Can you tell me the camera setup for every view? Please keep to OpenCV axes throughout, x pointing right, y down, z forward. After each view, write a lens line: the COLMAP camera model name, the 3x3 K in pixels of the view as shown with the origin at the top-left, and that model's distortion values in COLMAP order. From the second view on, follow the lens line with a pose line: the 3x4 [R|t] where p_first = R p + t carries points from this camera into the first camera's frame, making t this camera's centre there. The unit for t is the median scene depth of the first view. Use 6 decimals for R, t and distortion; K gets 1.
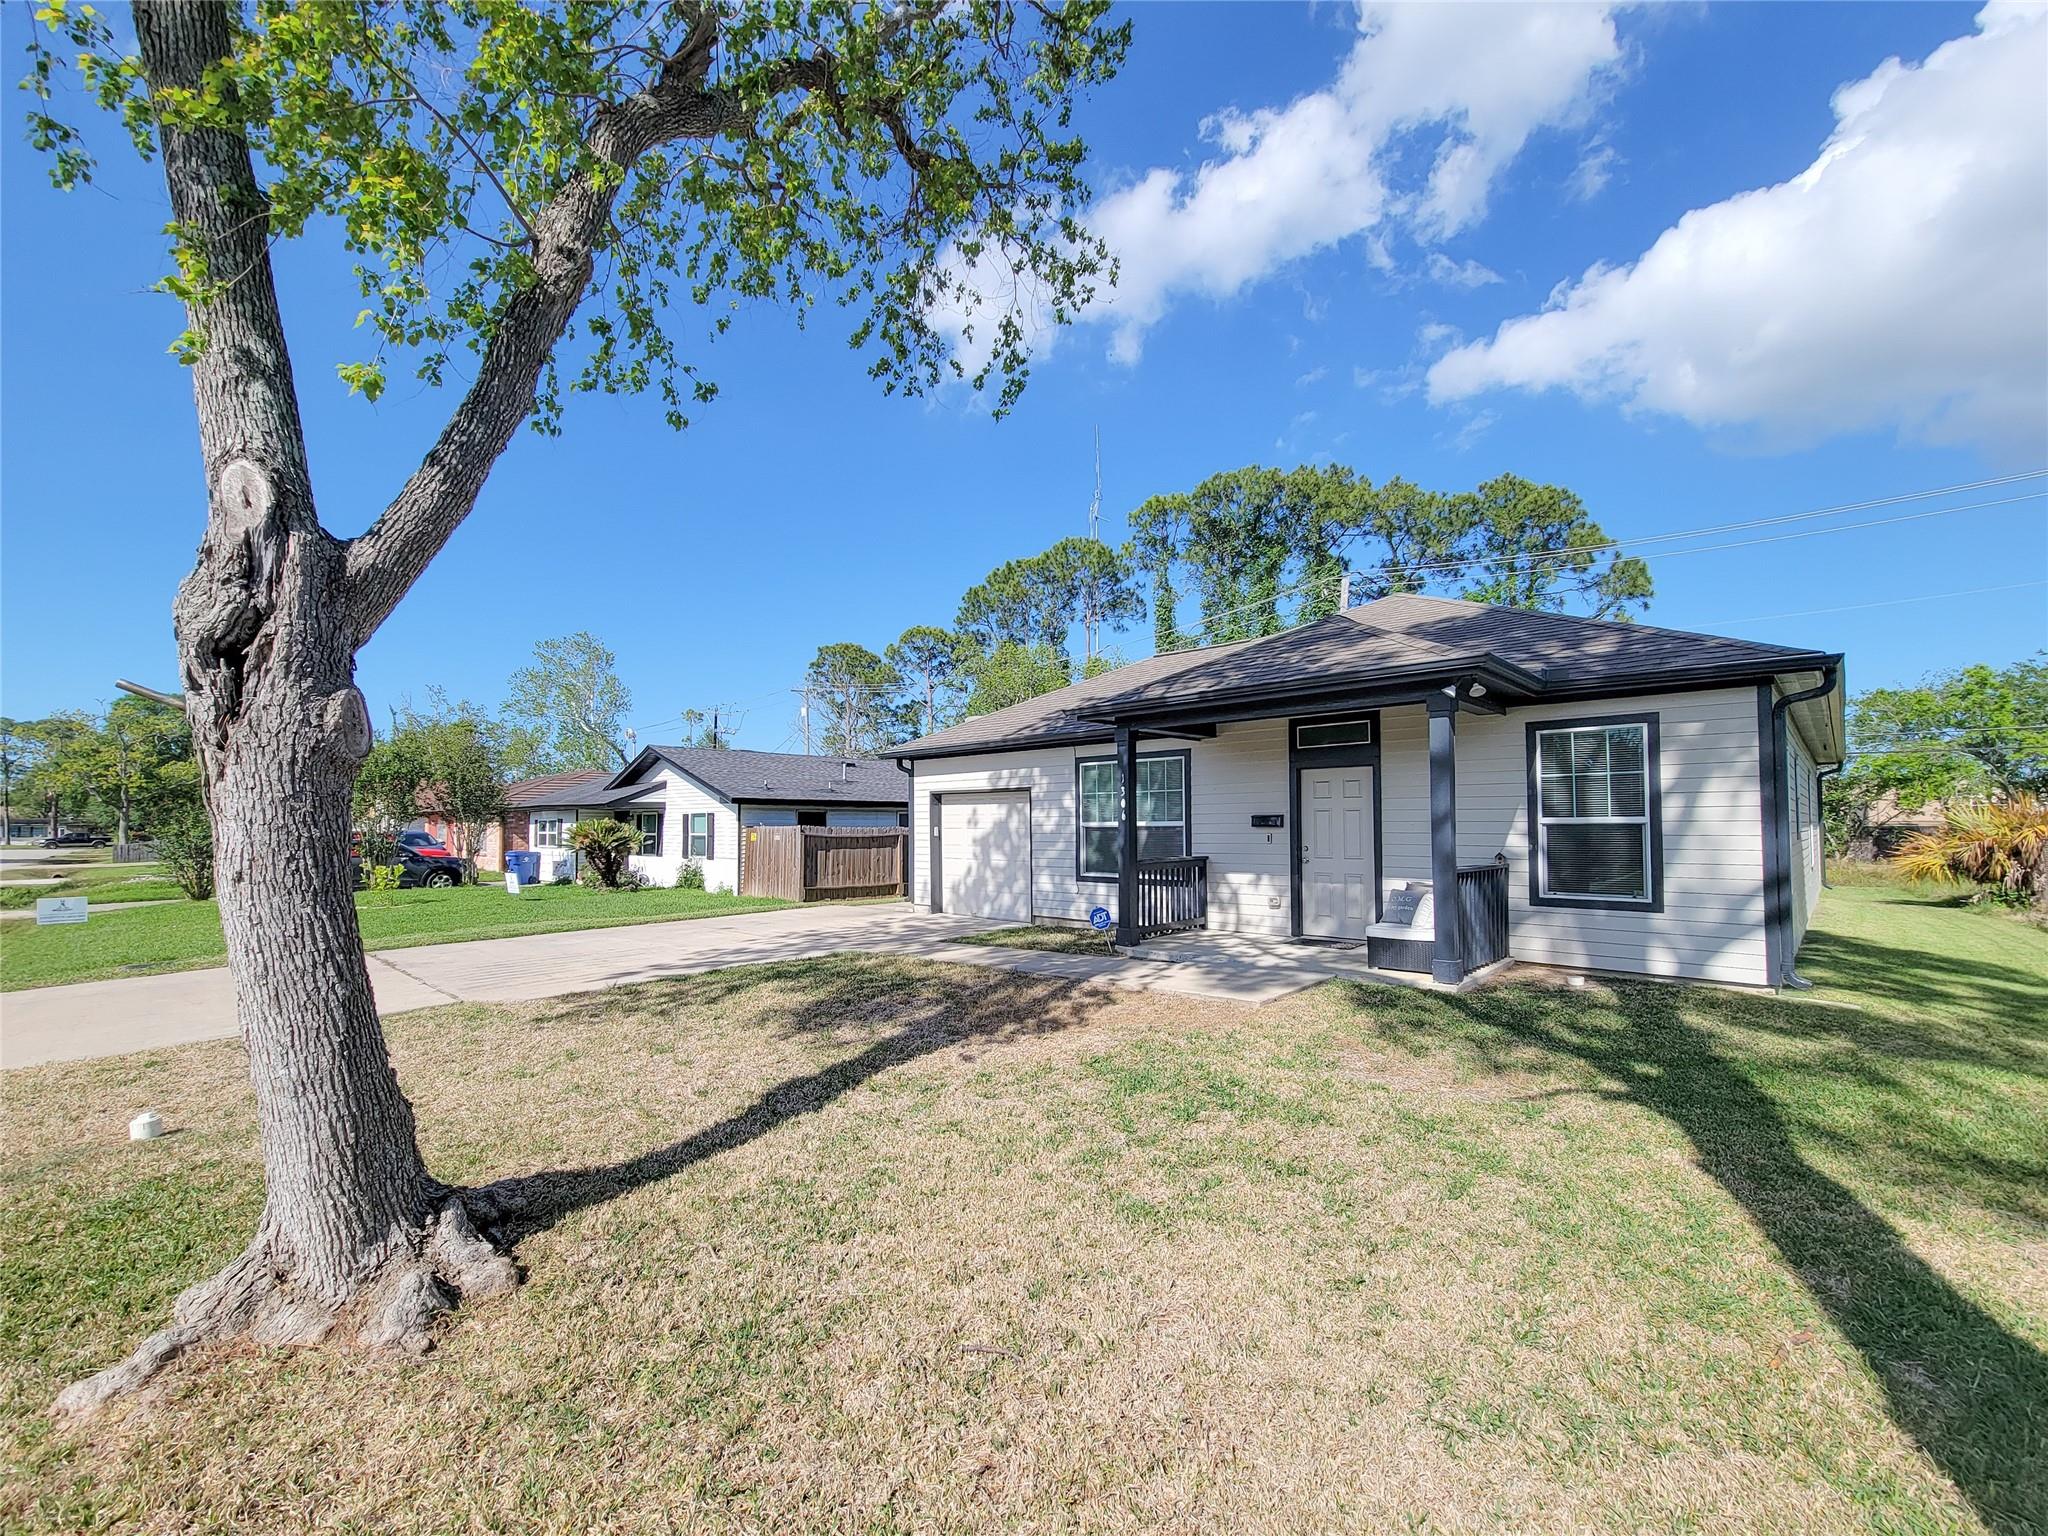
lens RADIAL K [[846.1, 0, 1010.4], [0, 846.1, 800.6], [0, 0, 1]] dist [-0.000069, -0.000363]
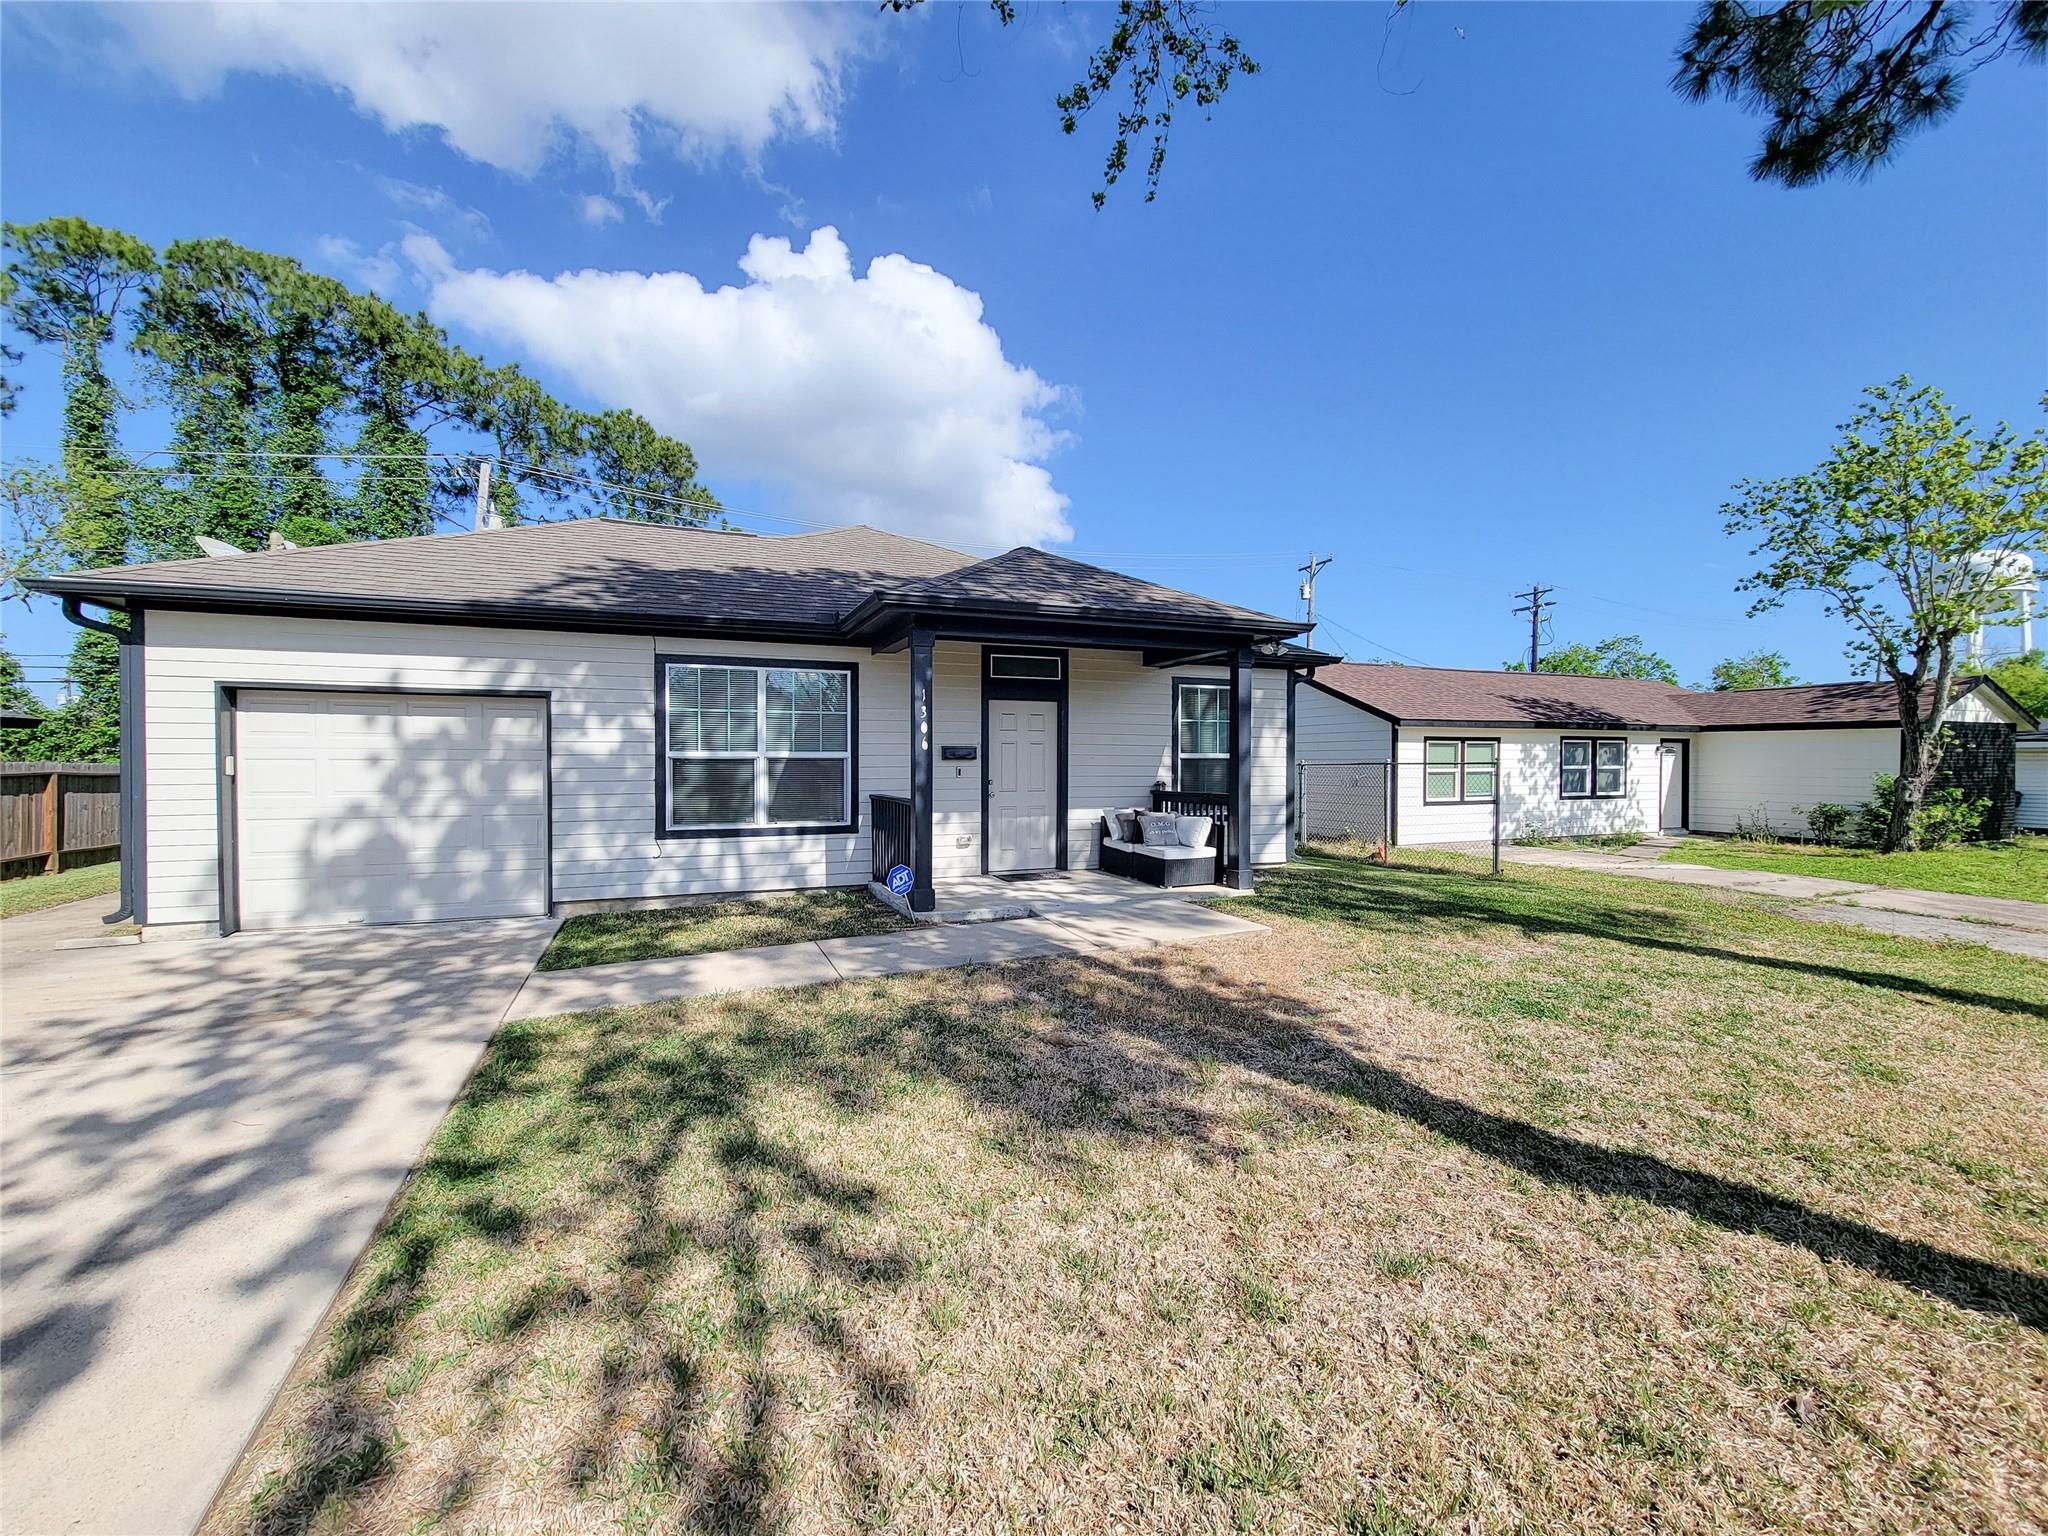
lens RADIAL K [[827.9, 0, 1035.2], [0, 827.9, 767.1], [0, 0, 1]] dist [0.001434, -0.002773]
pose [[0.393739, -0.001734, 0.919221, -0.494478], [-0.031204, 0.999397, 0.015251, 0.023166], [-0.918692, -0.034688, 0.393447, 0.578852]]
